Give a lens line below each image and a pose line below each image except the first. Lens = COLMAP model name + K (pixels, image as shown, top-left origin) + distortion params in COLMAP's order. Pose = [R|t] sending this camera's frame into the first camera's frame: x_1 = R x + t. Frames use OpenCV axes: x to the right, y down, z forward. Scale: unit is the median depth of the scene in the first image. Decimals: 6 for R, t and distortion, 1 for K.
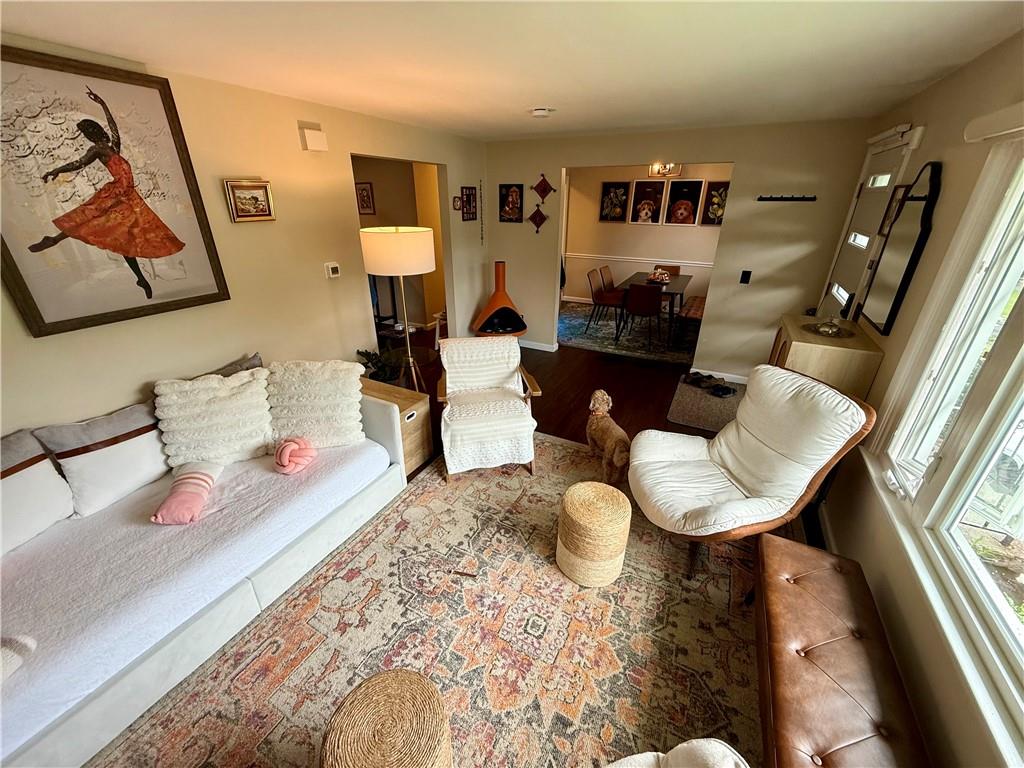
lens RADIAL K [[406.4, 0, 511.6], [0, 406.4, 384.2], [0, 0, 1]] dist [-0.001284, -0.000108]
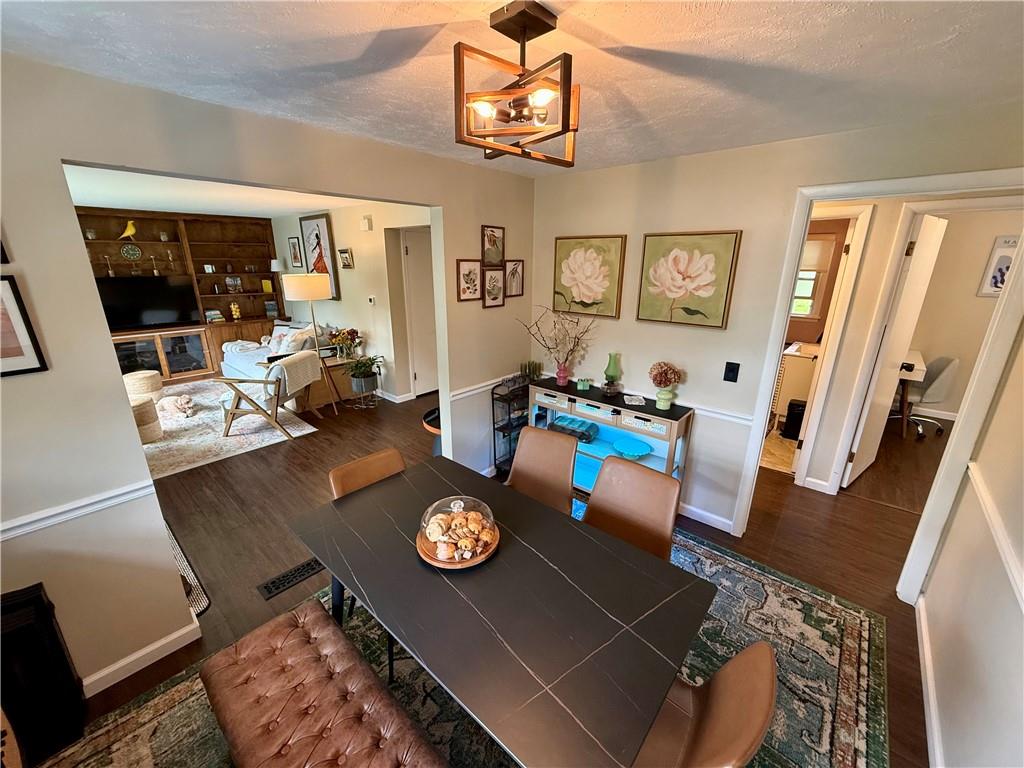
lens RADIAL K [[406.4, 0, 510.6], [0, 406.4, 385.9], [0, 0, 1]] dist [-0.001284, -0.000108]
pose [[-0.238580, 0.285070, -0.928340, 0.760511], [-0.408229, 0.837940, 0.362224, -0.600951], [0.881152, 0.465395, -0.083542, 1.328847]]
